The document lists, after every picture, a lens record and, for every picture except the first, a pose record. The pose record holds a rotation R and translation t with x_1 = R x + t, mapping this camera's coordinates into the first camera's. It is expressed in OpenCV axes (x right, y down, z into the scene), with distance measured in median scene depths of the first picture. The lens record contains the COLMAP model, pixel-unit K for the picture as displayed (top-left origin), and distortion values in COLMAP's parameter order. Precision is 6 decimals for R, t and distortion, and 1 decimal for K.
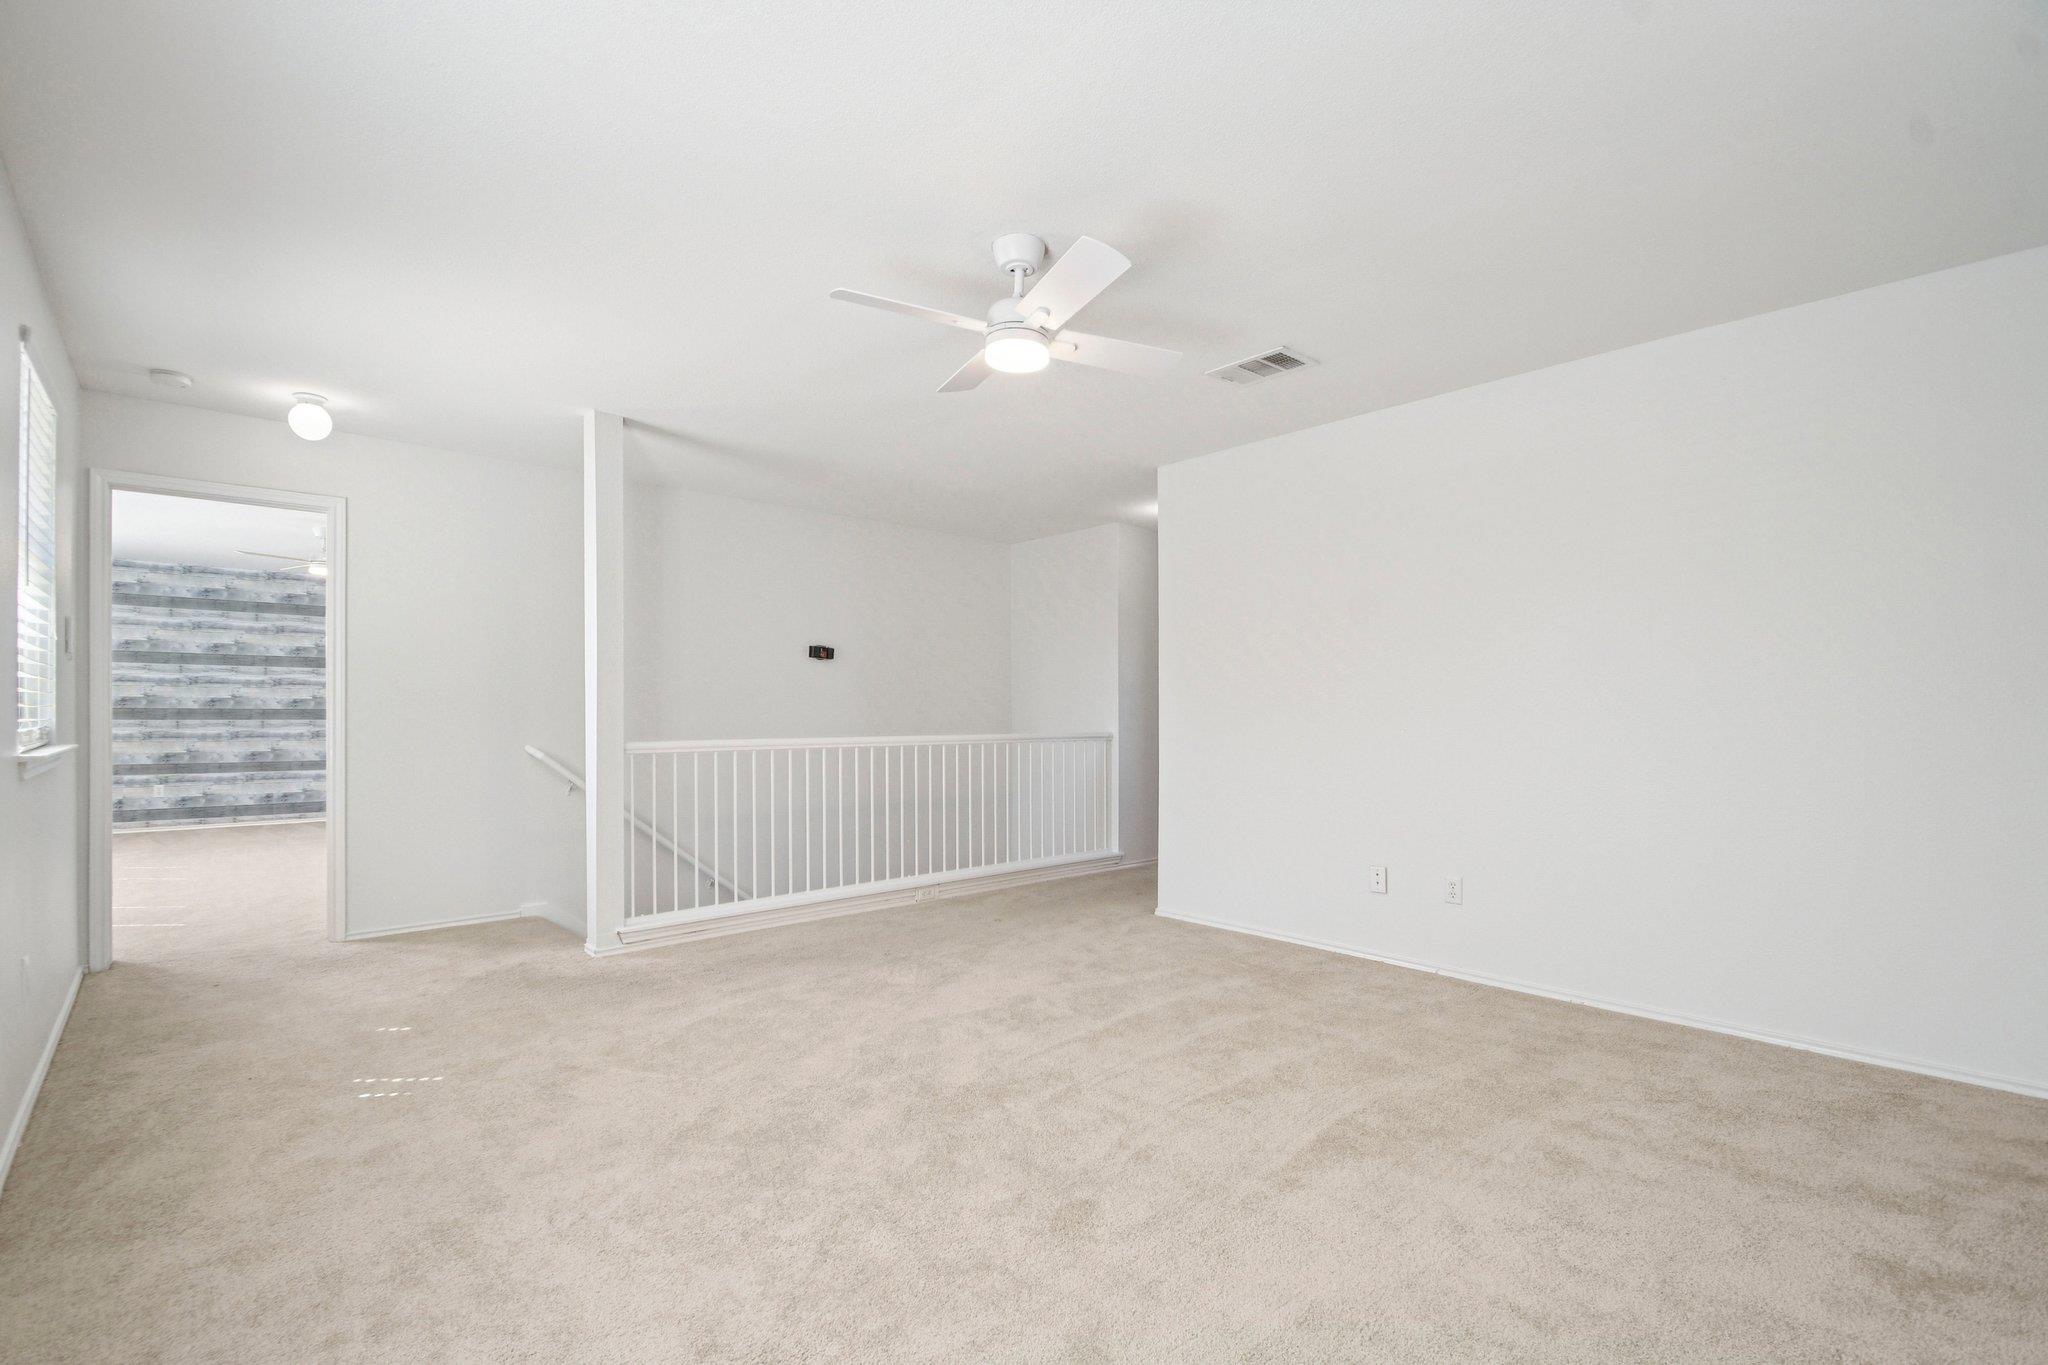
lens RADIAL K [[910.1, 0, 1016.8], [0, 910.1, 714.9], [0, 0, 1]] dist [0.011892, -0.015852]
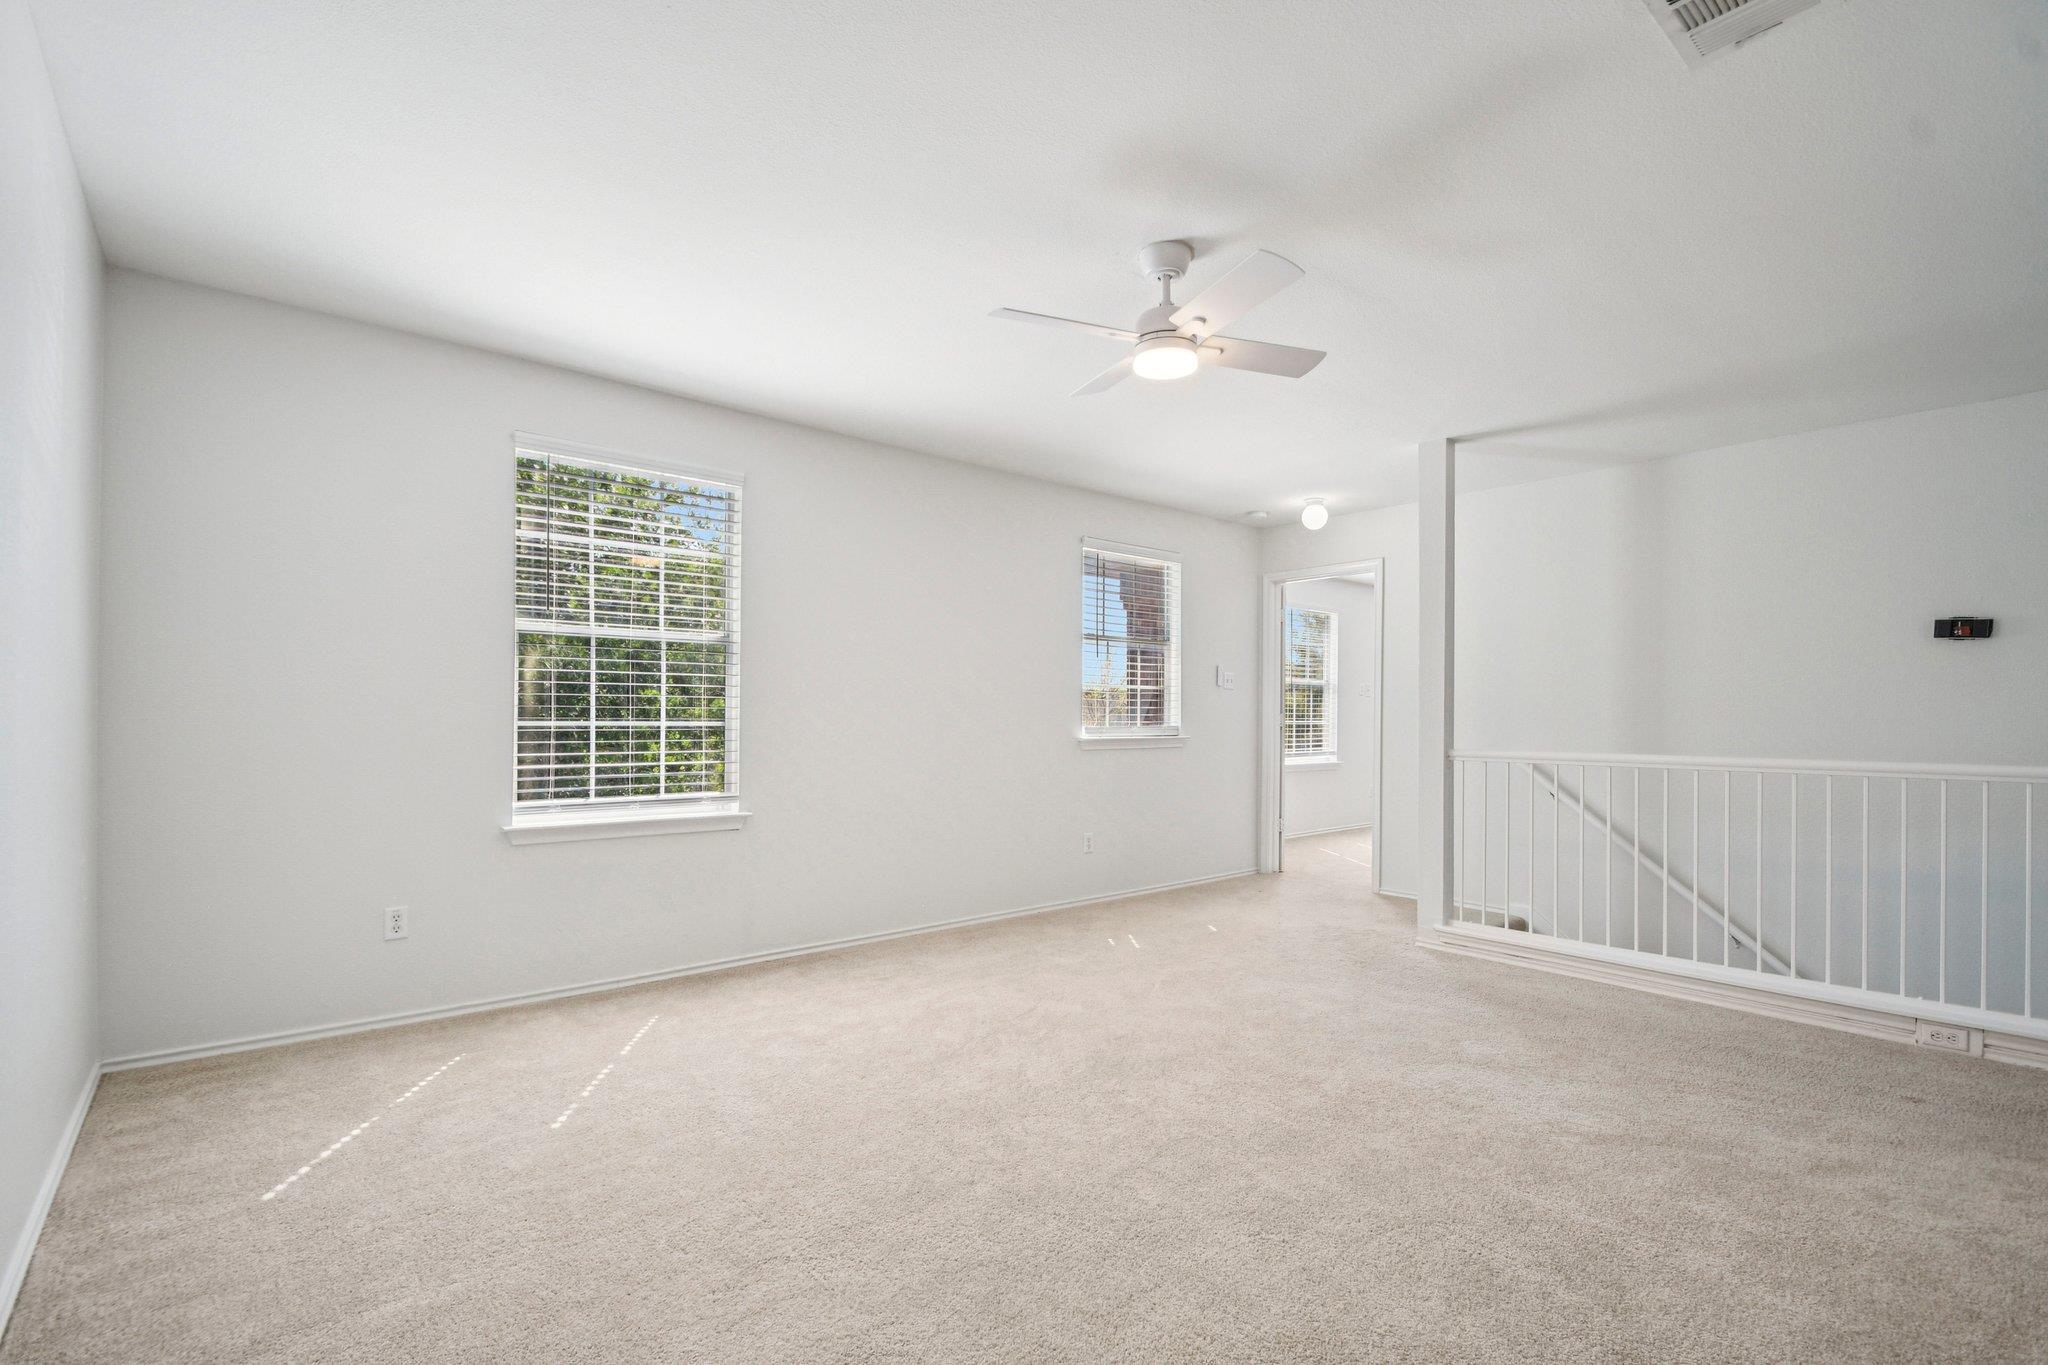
lens RADIAL K [[910.1, 0, 1016.8], [0, 910.1, 714.9], [0, 0, 1]] dist [0.011892, -0.015852]
pose [[-0.038852, -0.002211, -0.999243, 0.628166], [-0.006439, 0.999977, -0.001963, -0.004962], [0.999224, 0.006358, -0.038865, 0.539847]]
